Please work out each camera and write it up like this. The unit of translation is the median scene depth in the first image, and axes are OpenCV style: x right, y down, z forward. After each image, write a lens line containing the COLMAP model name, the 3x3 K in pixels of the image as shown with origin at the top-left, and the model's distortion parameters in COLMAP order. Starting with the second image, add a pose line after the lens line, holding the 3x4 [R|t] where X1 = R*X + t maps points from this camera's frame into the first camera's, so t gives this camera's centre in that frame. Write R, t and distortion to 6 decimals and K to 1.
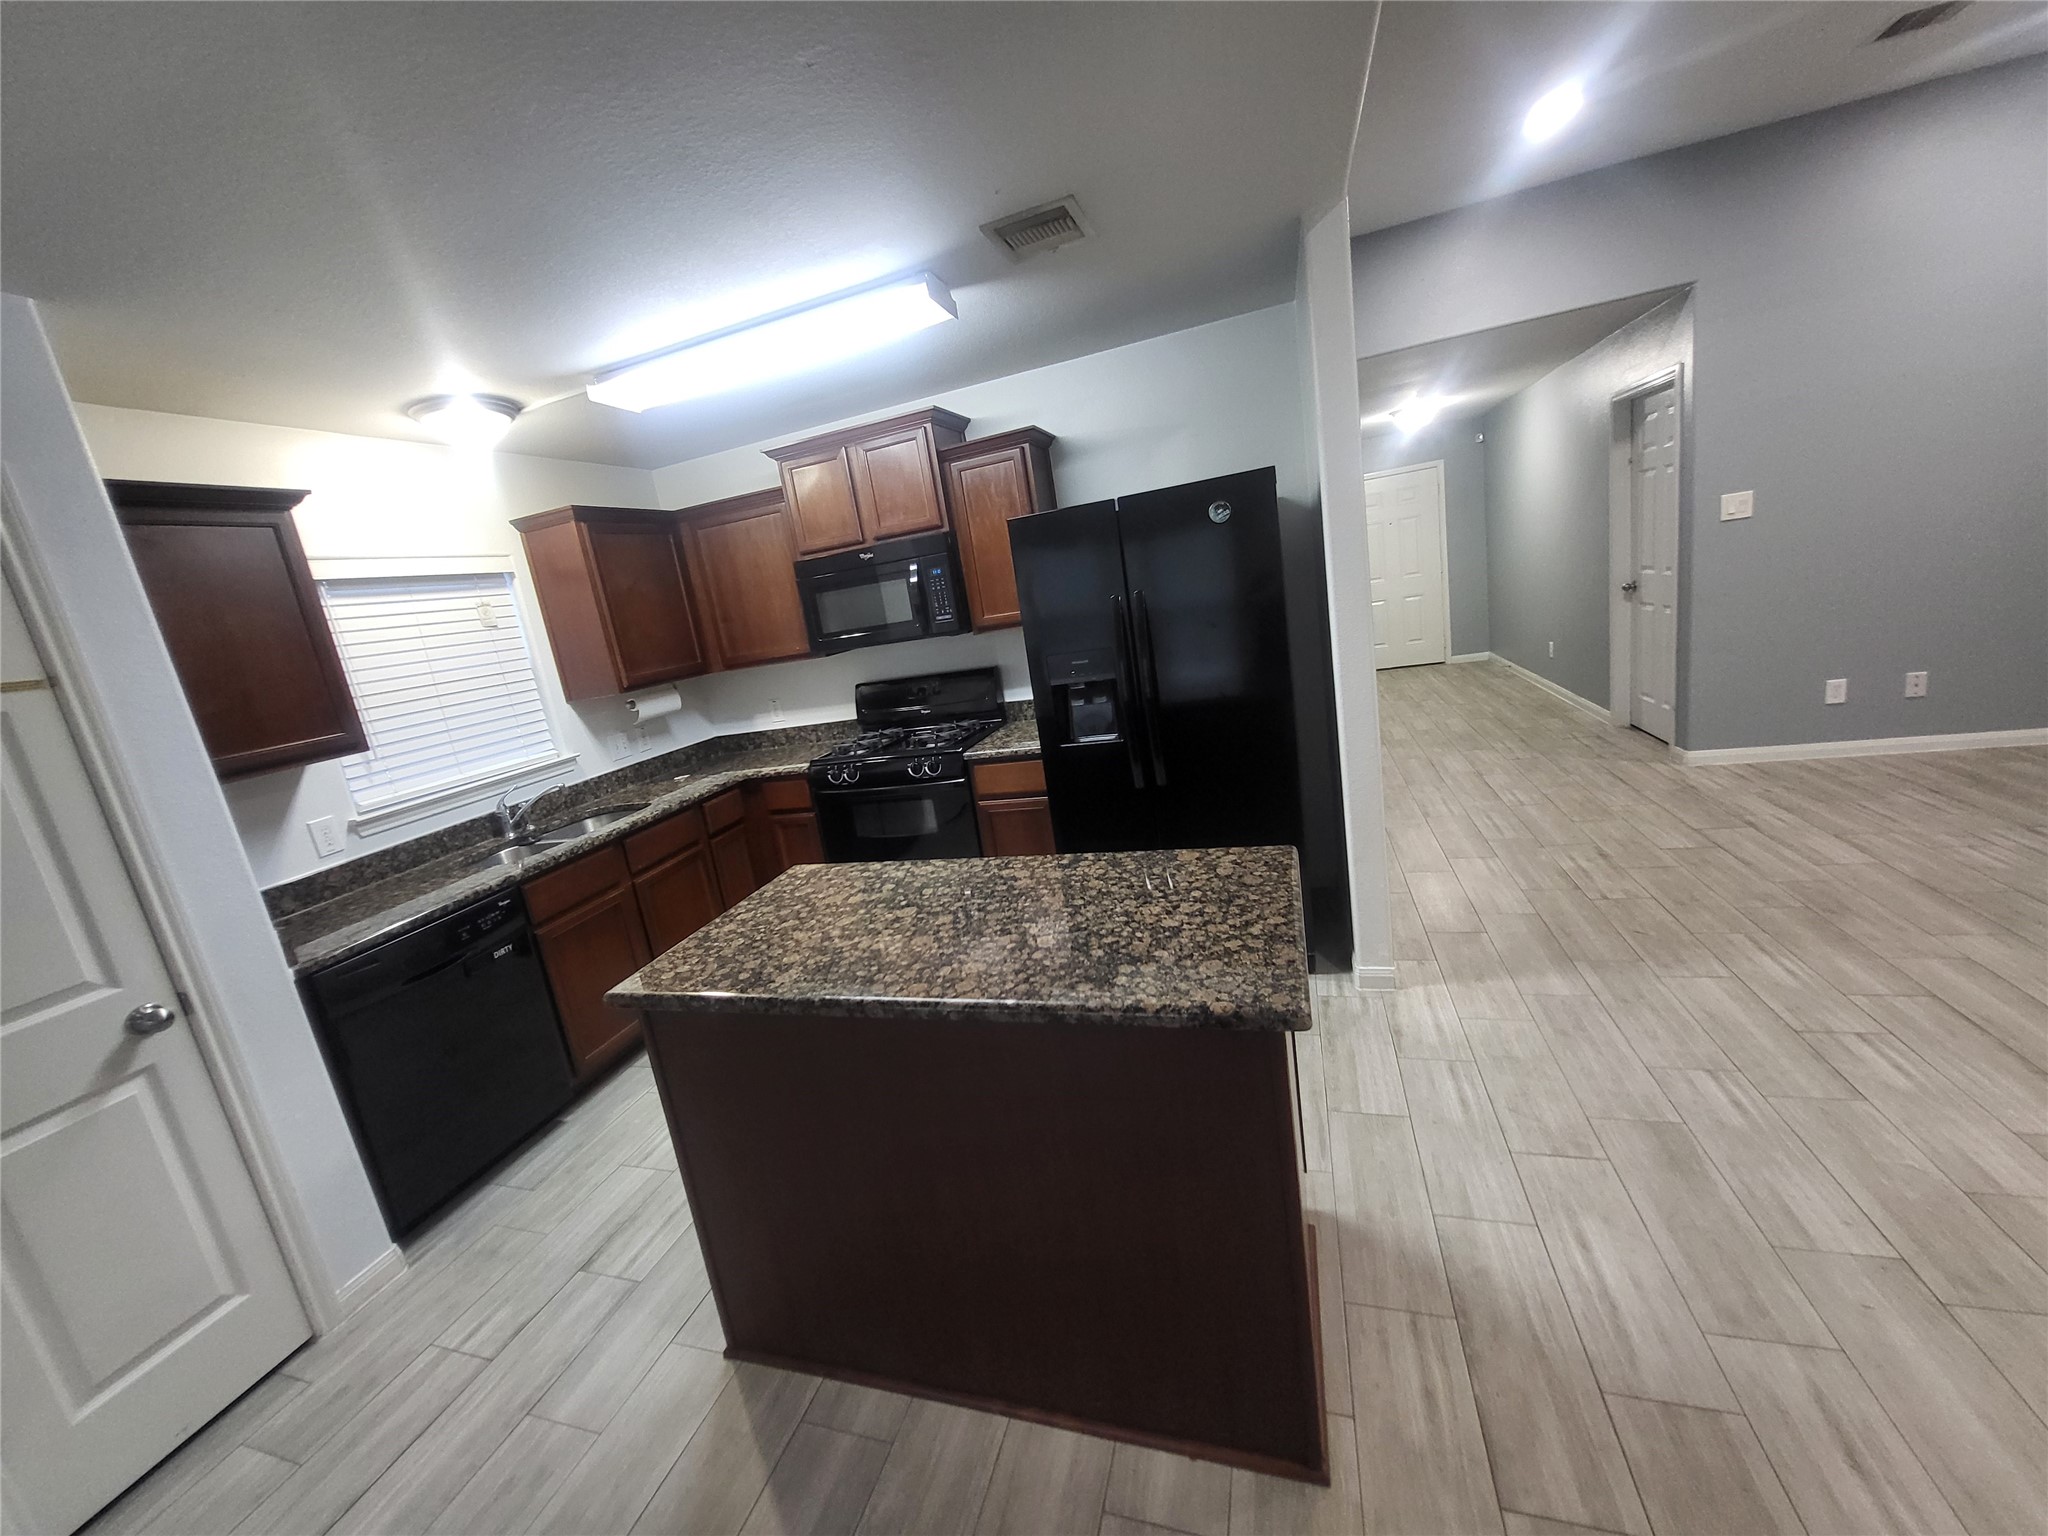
lens RADIAL K [[806.9, 0, 994.1], [0, 806.9, 758.5], [0, 0, 1]] dist [0.003834, -0.003276]
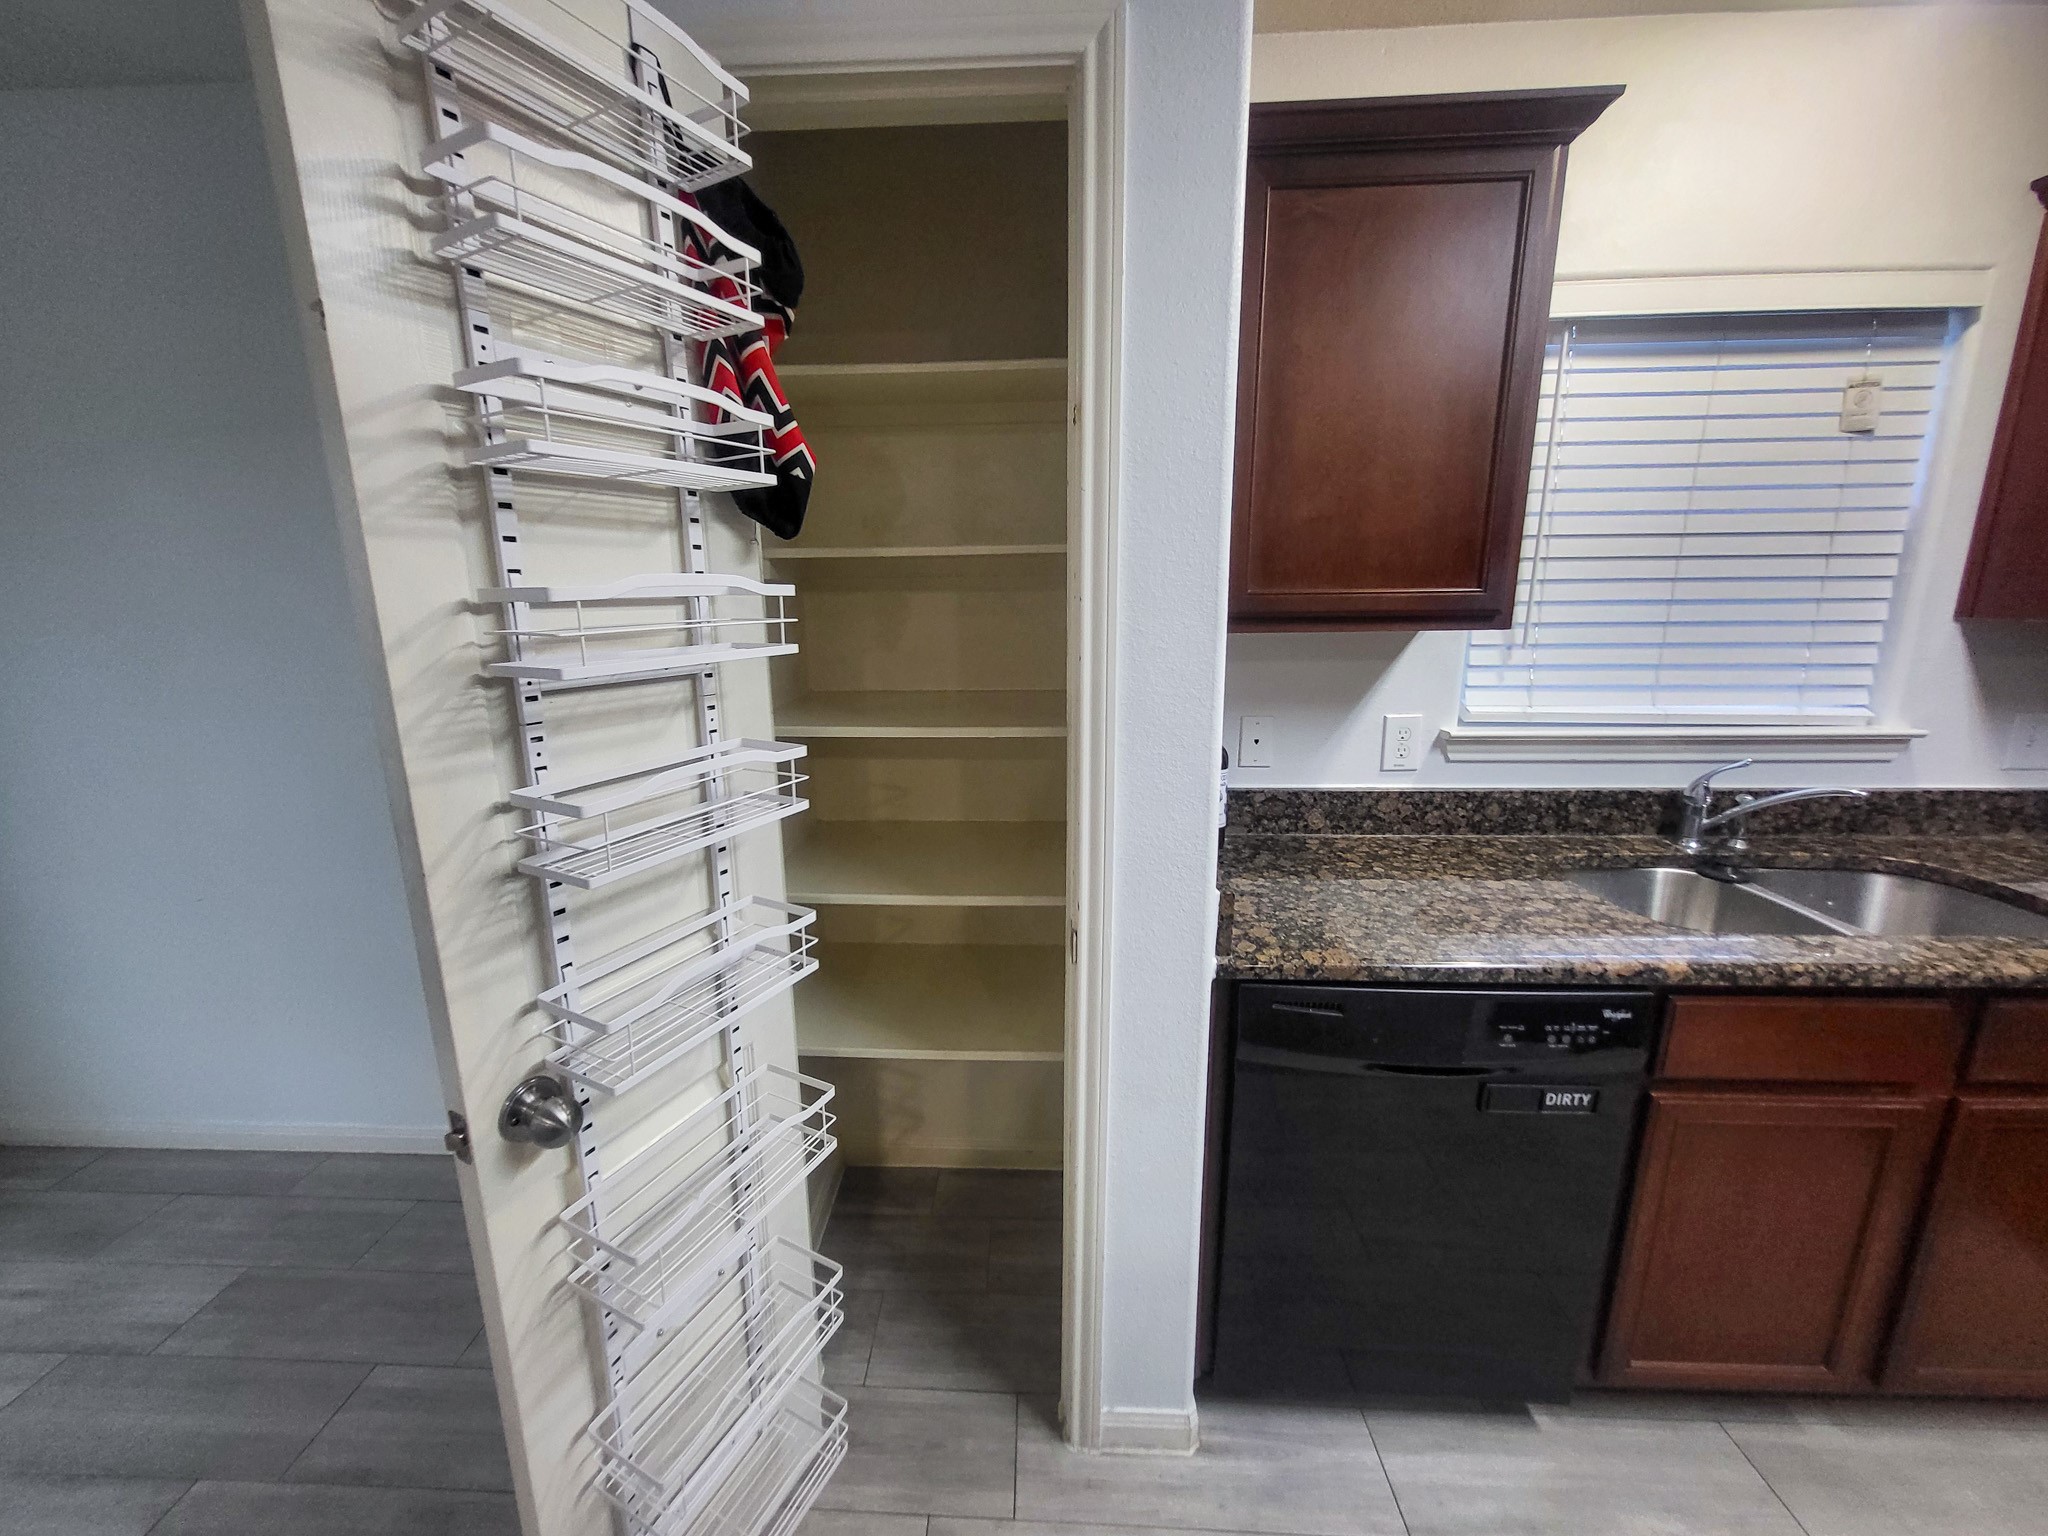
lens RADIAL K [[806.9, 0, 995.7], [0, 806.9, 765.2], [0, 0, 1]] dist [0.003834, -0.003276]
pose [[0.275976, 0.362204, -0.890306, -0.299935], [-0.227458, 0.924579, 0.305640, -0.010396], [0.933863, 0.118158, 0.337548, 0.431898]]
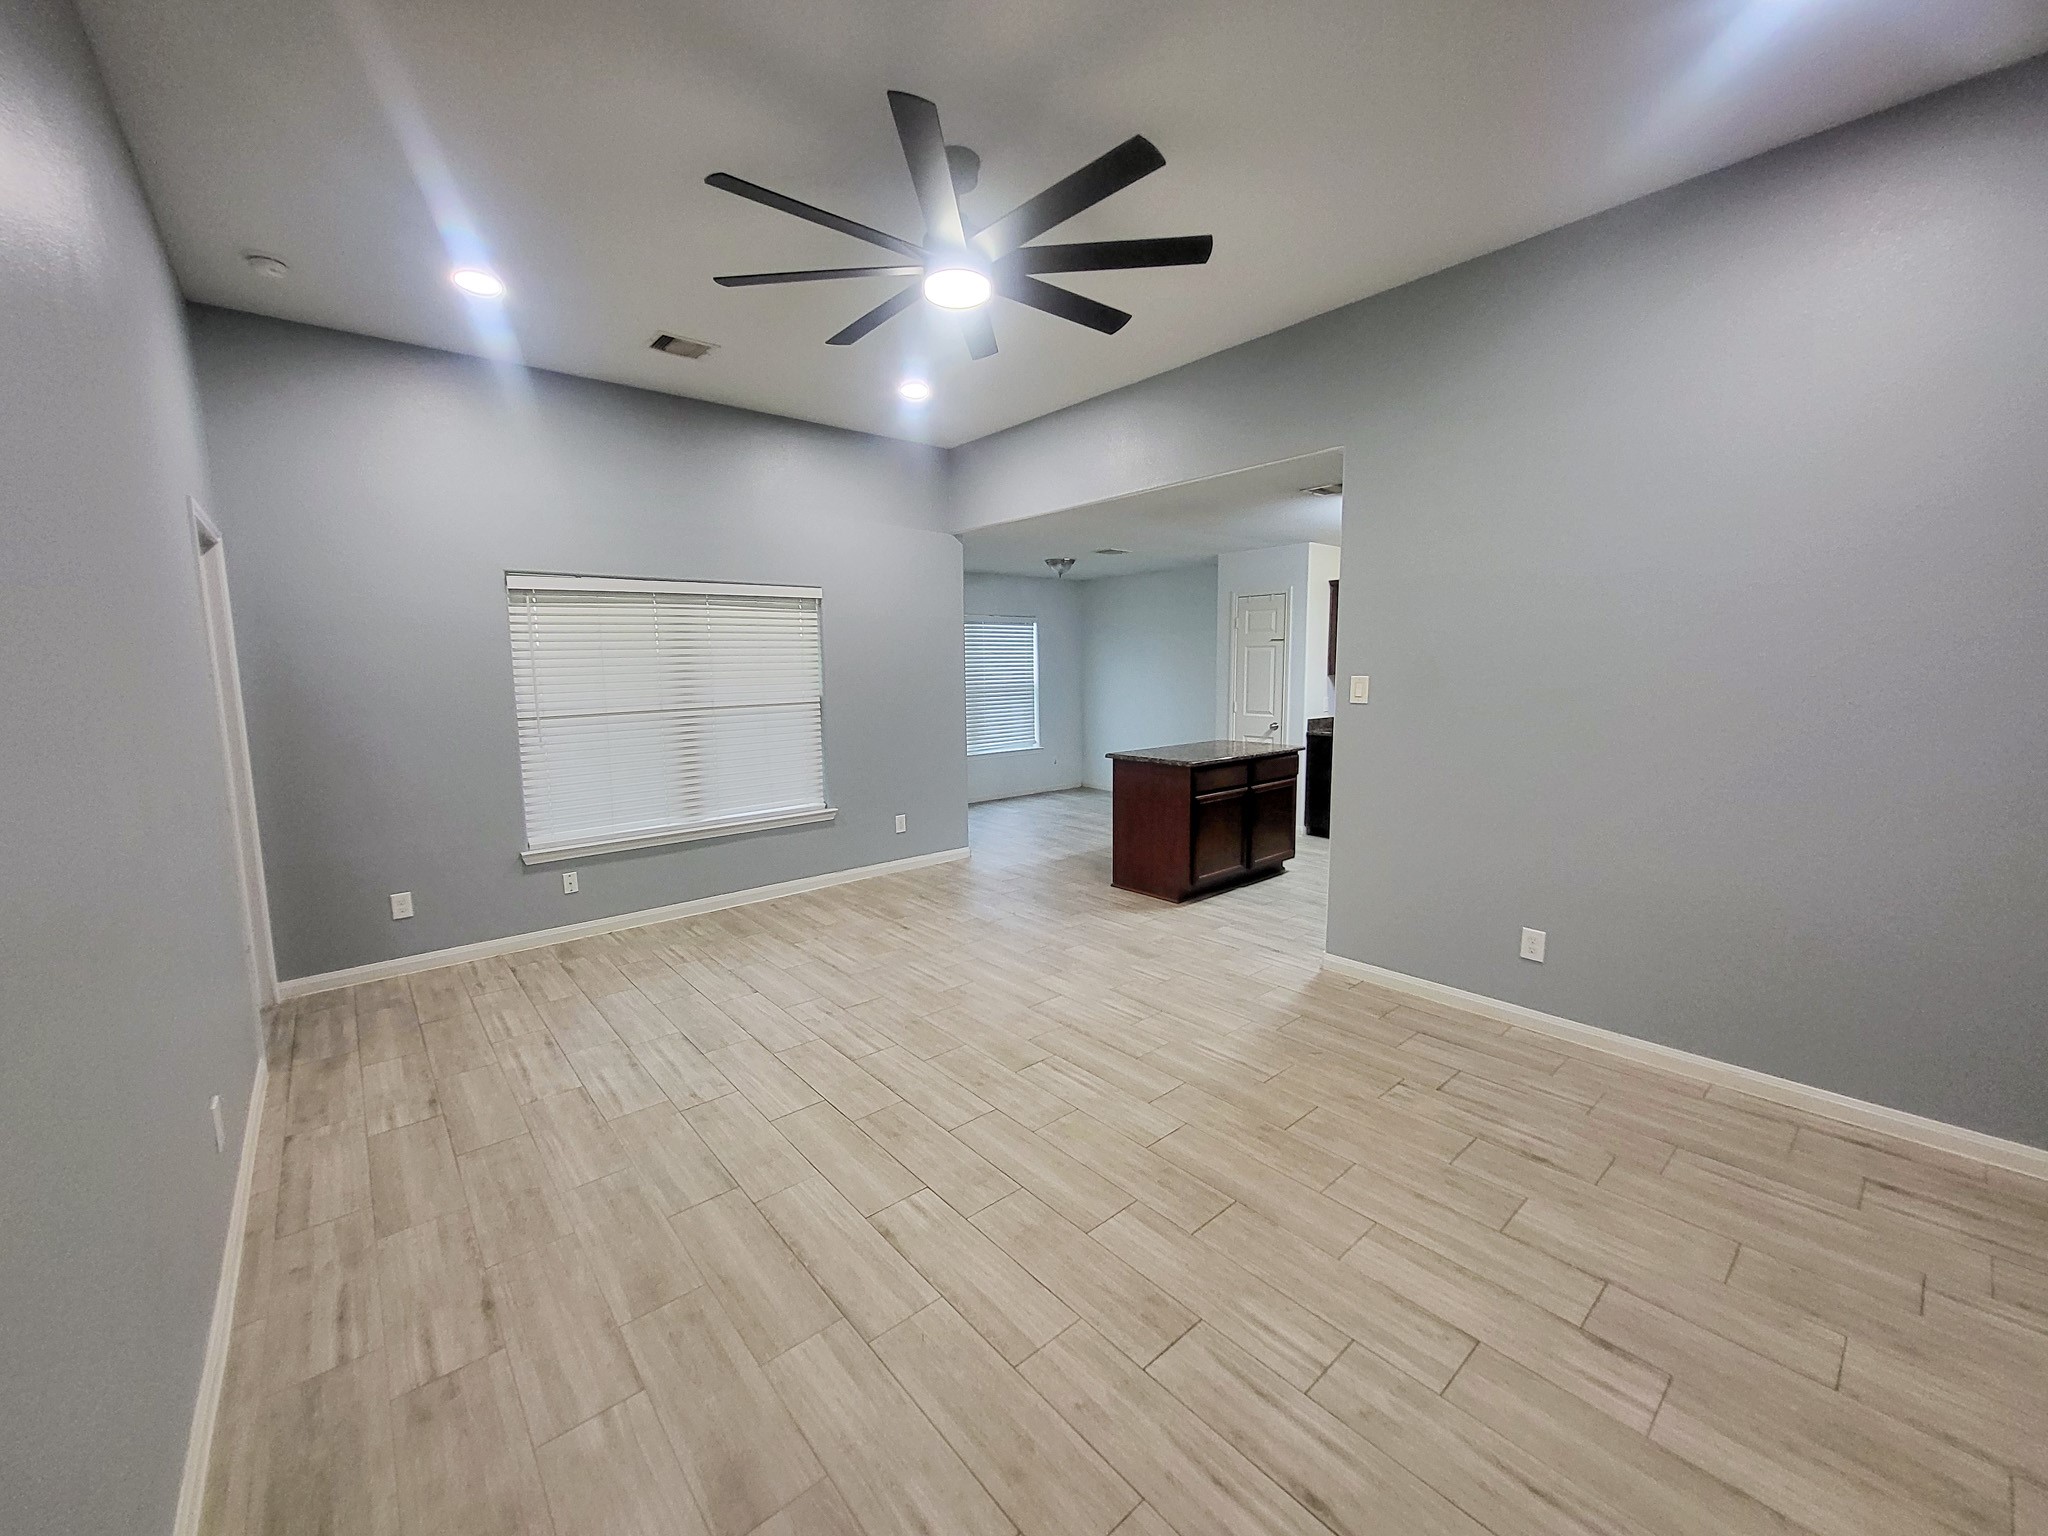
lens RADIAL K [[806.9, 0, 997.0], [0, 806.9, 759.7], [0, 0, 1]] dist [0.003834, -0.003276]
pose [[-0.510995, 0.263863, -0.818083, 1.726443], [-0.080322, 0.932899, 0.351067, -0.472024], [0.855822, 0.245104, -0.455513, 0.990639]]
